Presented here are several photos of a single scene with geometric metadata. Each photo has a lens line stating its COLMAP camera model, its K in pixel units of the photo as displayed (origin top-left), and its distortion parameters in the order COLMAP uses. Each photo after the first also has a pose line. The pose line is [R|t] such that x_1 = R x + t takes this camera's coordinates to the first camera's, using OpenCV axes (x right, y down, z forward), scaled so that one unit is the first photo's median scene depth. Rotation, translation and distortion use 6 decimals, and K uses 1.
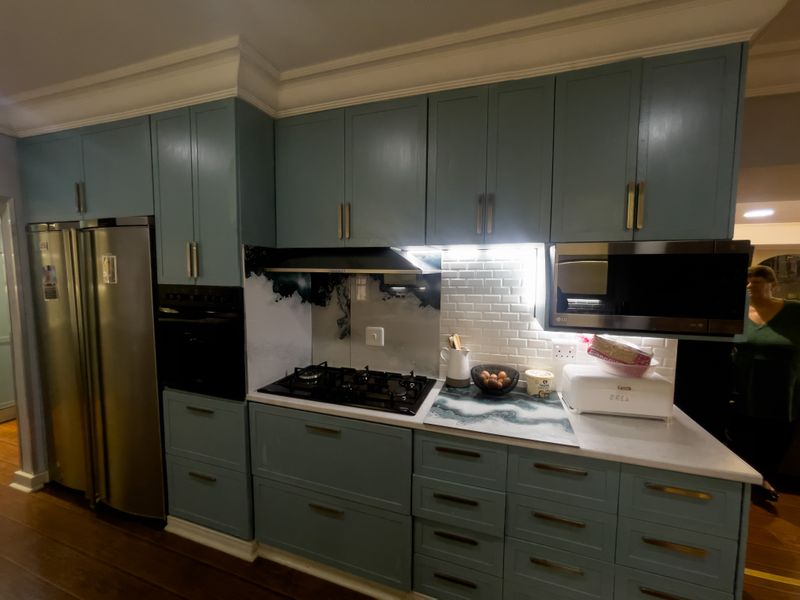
lens RADIAL K [[323.2, 0, 401.7], [0, 323.2, 297.8], [0, 0, 1]] dist [-0.007113, 0.004391]
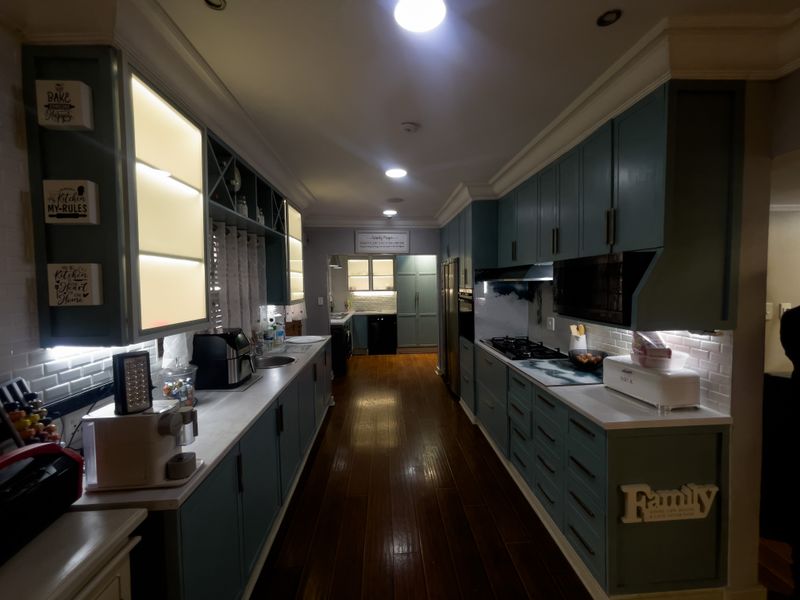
lens RADIAL K [[323.2, 0, 400.2], [0, 323.2, 298.6], [0, 0, 1]] dist [-0.007113, 0.004391]
pose [[0.370625, 0.029091, -0.928327, 1.026541], [-0.042155, 0.999006, 0.014476, 0.014458], [0.927825, 0.033768, 0.371483, -0.178603]]
